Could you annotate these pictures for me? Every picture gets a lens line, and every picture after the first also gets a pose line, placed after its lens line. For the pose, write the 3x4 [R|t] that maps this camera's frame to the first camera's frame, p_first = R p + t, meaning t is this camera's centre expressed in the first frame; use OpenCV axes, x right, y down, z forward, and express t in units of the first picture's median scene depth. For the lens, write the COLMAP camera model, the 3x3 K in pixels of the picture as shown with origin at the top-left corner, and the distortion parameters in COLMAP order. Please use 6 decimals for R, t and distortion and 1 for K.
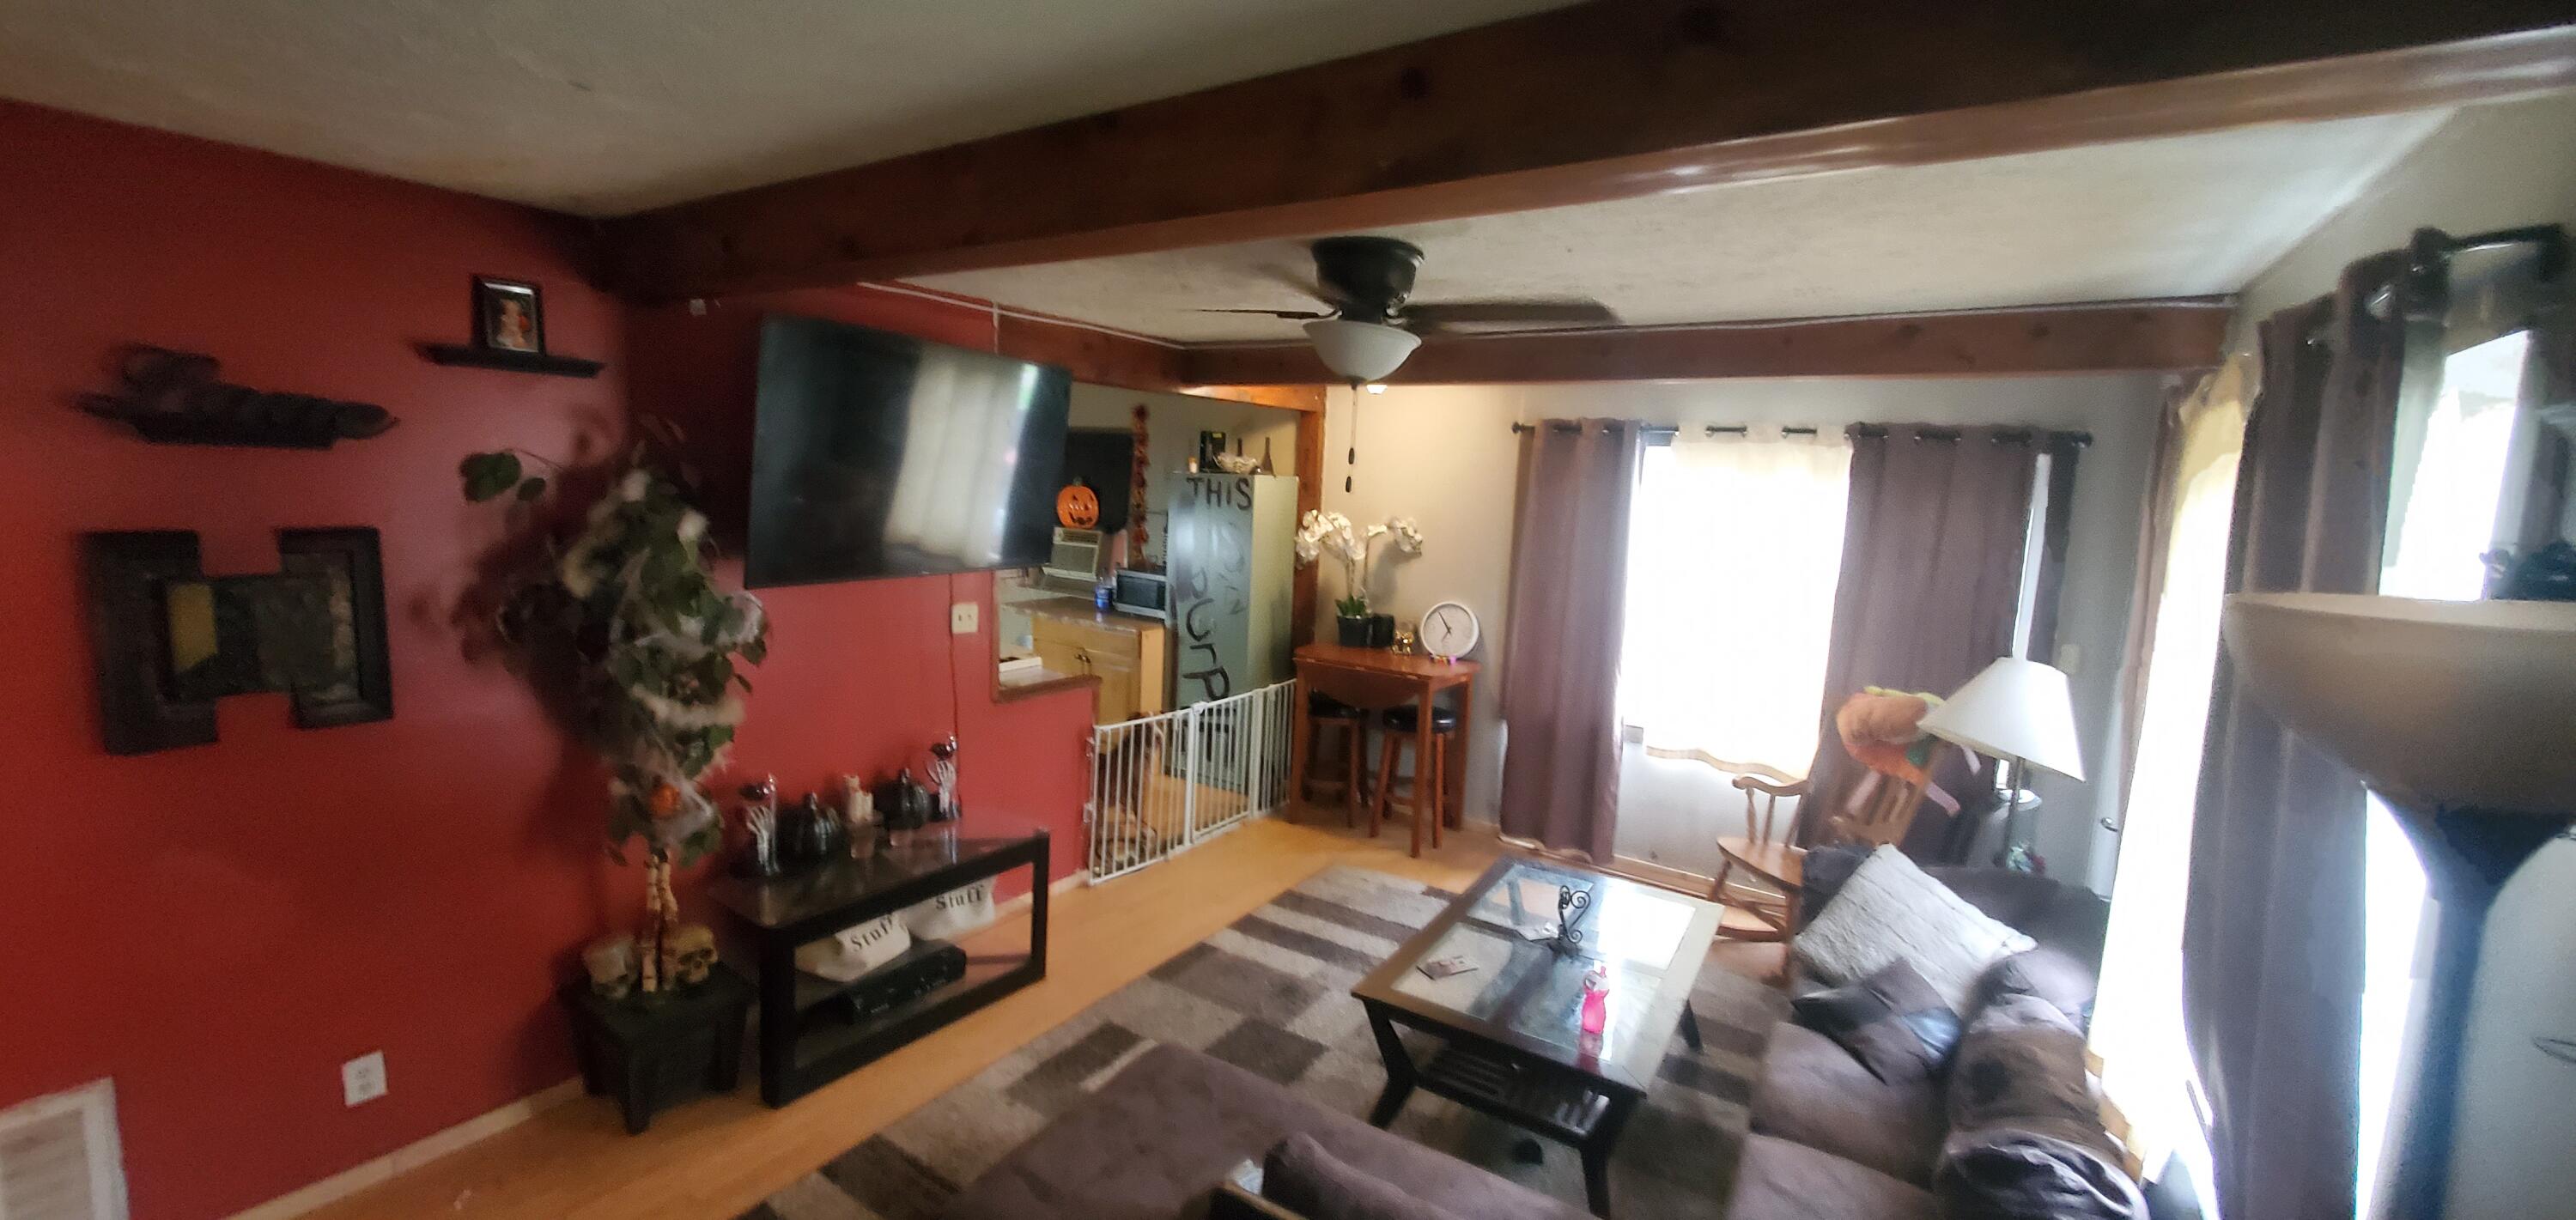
lens RADIAL K [[1037.6, 0, 1288.0], [0, 1037.6, 610.0], [0, 0, 1]] dist [-0.001026, -0.000043]
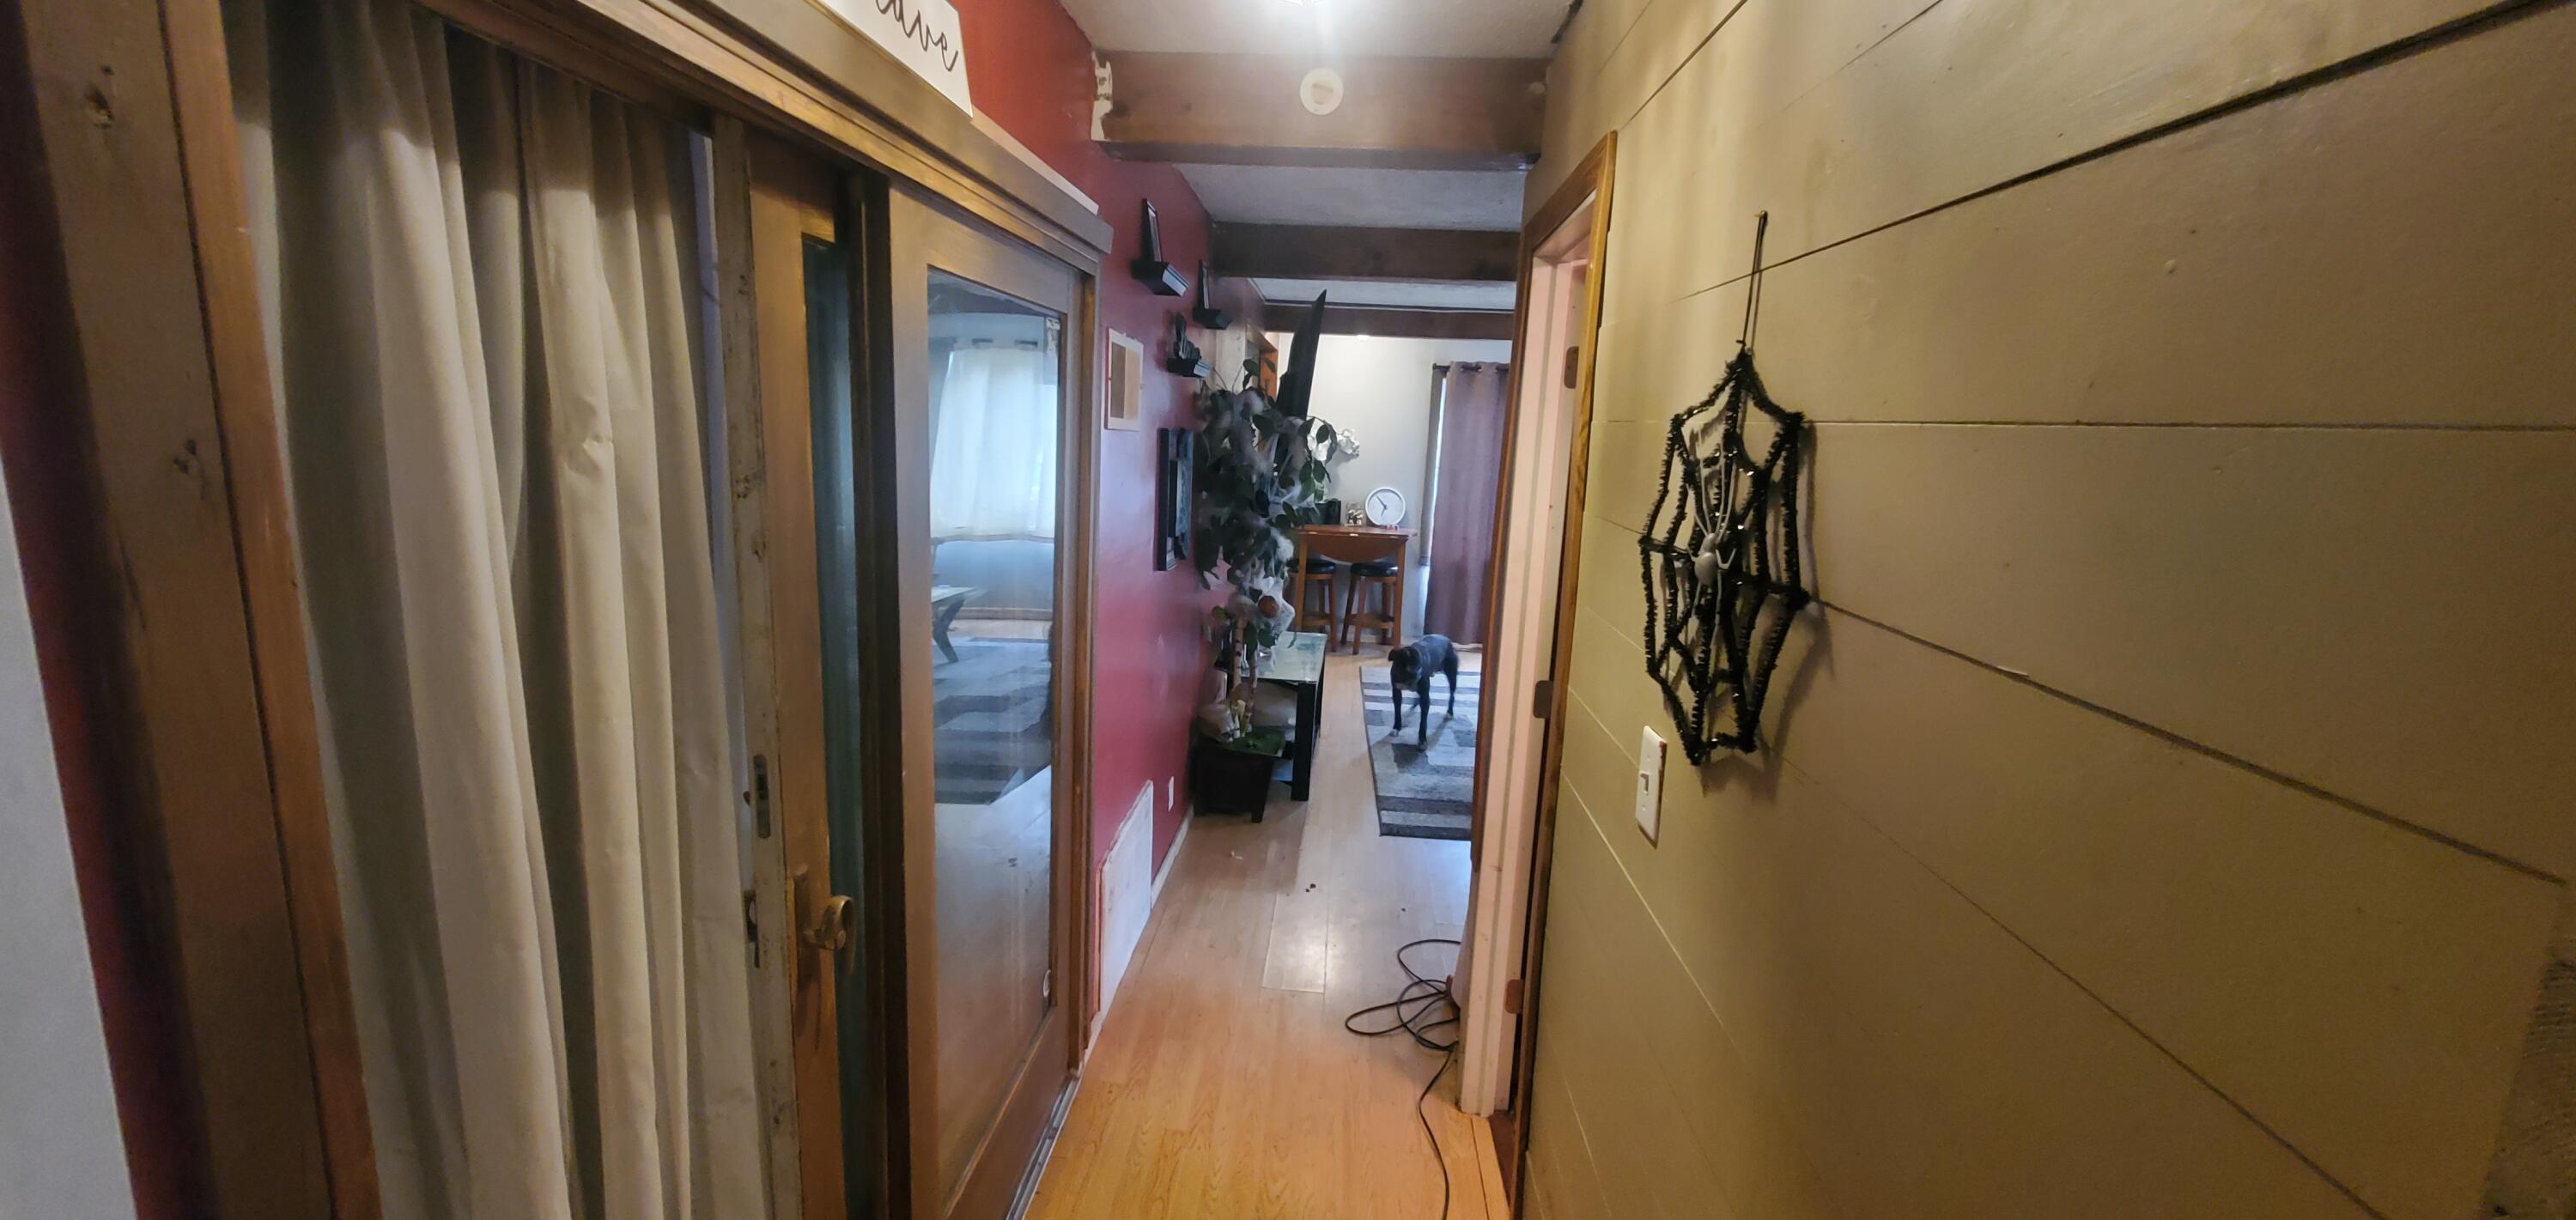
lens RADIAL K [[1007.2, 0, 1273.8], [0, 1007.2, 603.8], [0, 0, 1]] dist [-0.000806, 0.000014]
pose [[0.865683, -0.086821, 0.493007, -0.782726], [0.057342, 0.995561, 0.074635, 0.045947], [-0.497298, -0.036340, 0.866818, -0.166921]]
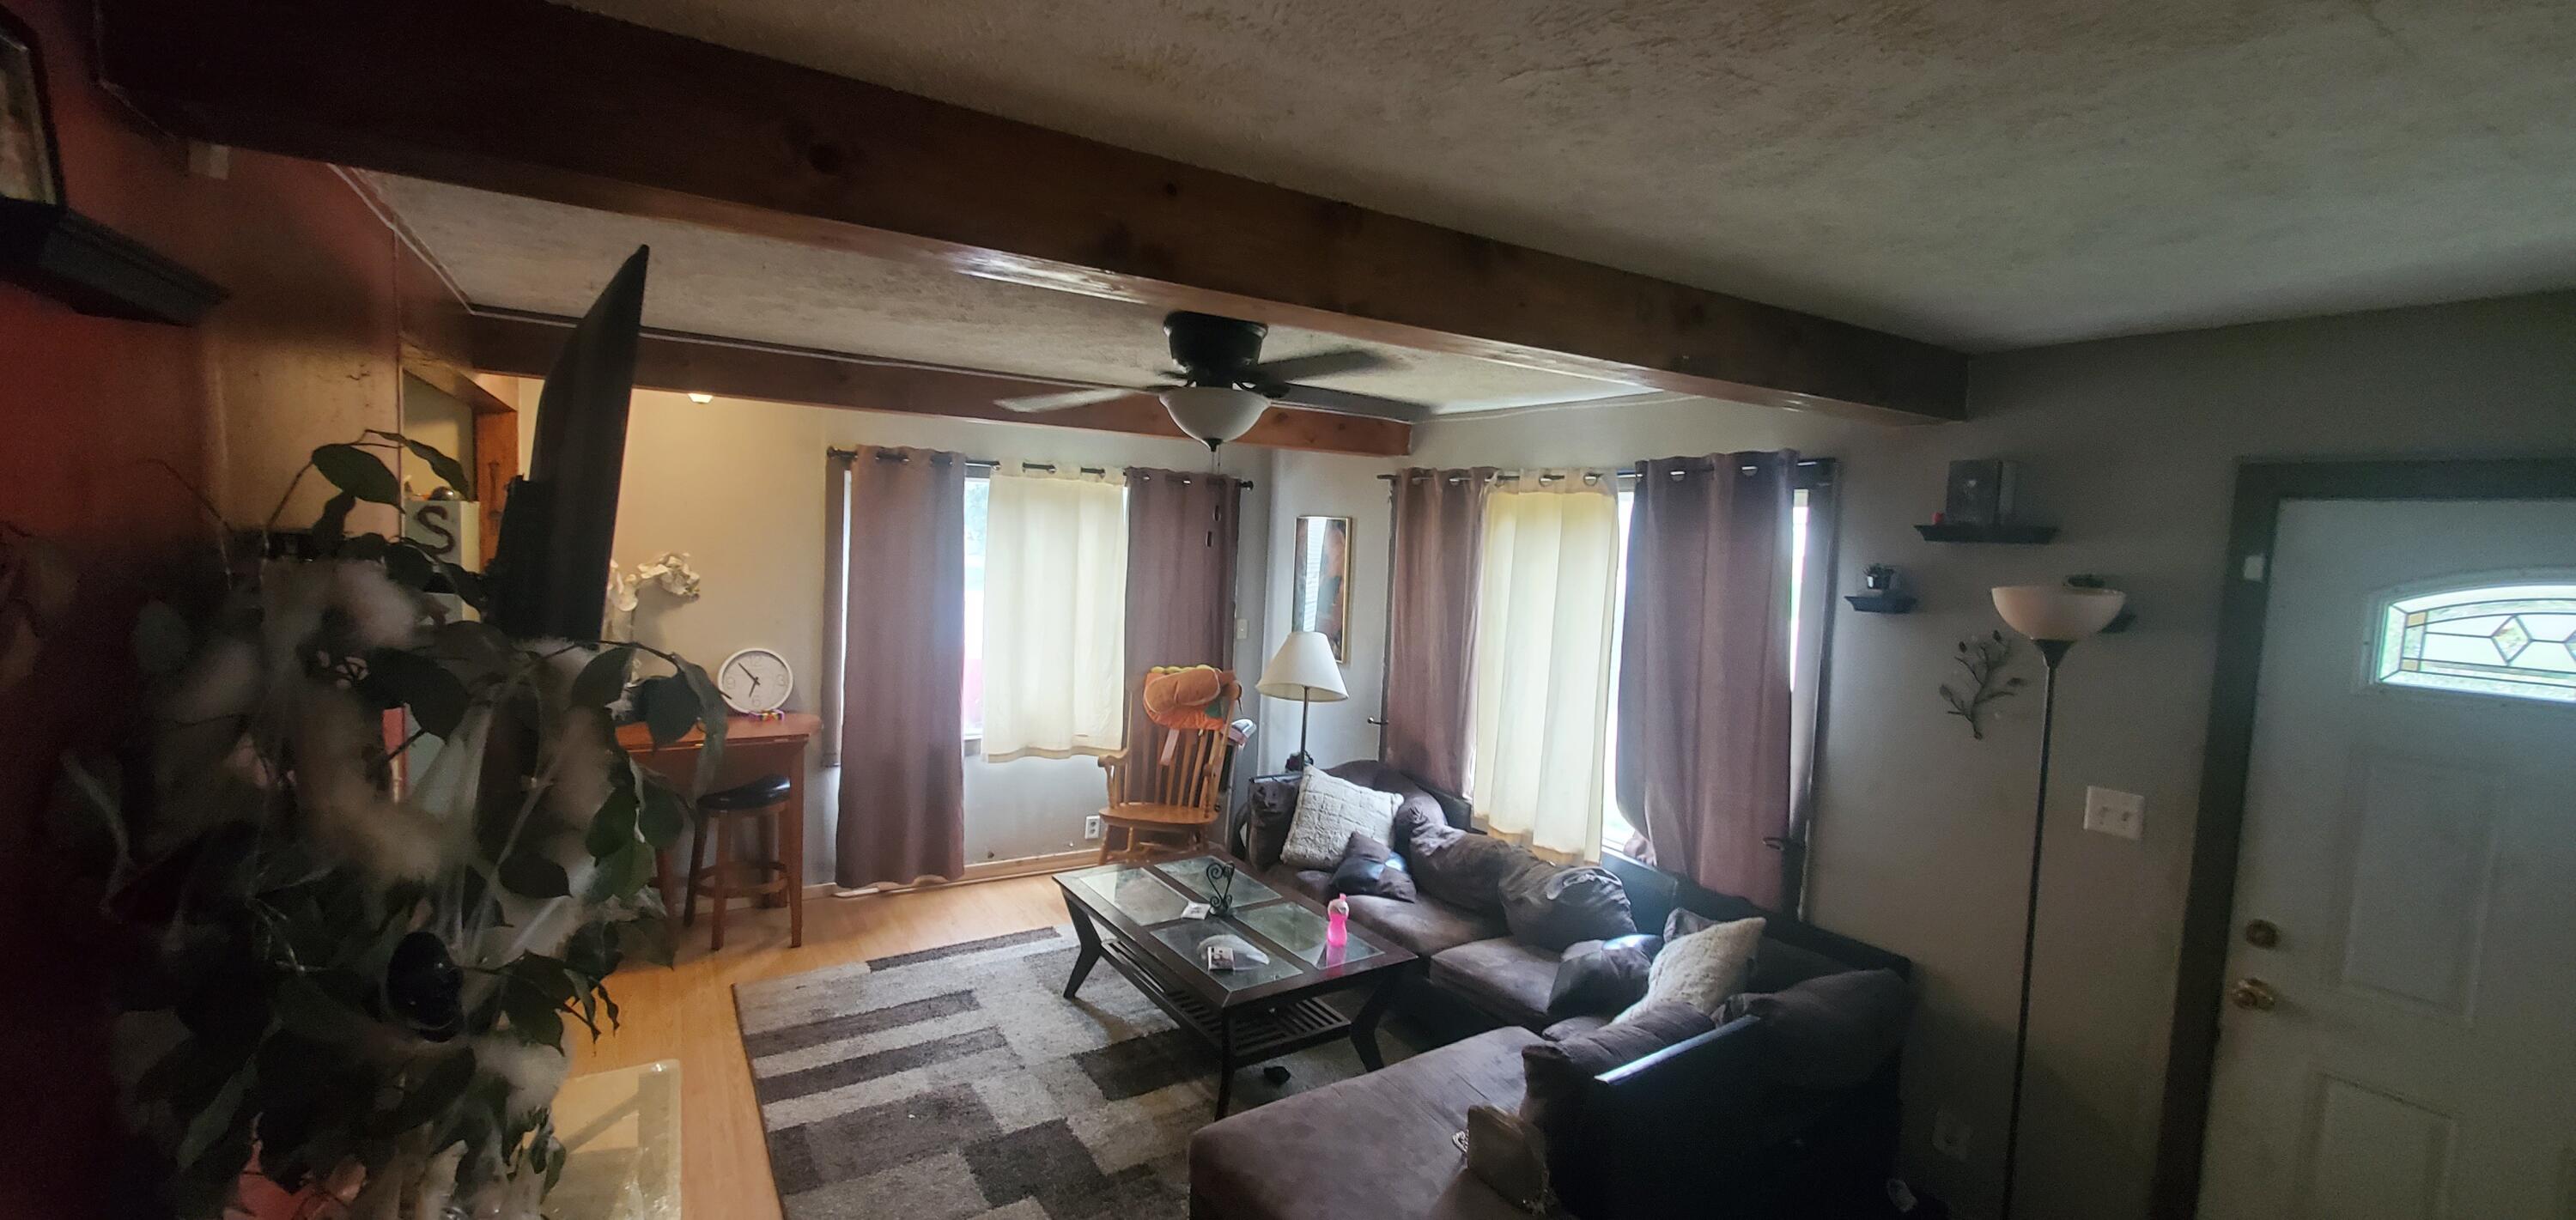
lens RADIAL K [[1007.2, 0, 1273.8], [0, 1007.2, 603.8], [0, 0, 1]] dist [-0.000806, 0.000014]
pose [[0.401358, -0.086803, 0.911799, -0.490643], [0.096527, 0.993964, 0.052136, -0.053132], [-0.910821, 0.067088, 0.407314, 0.301760]]
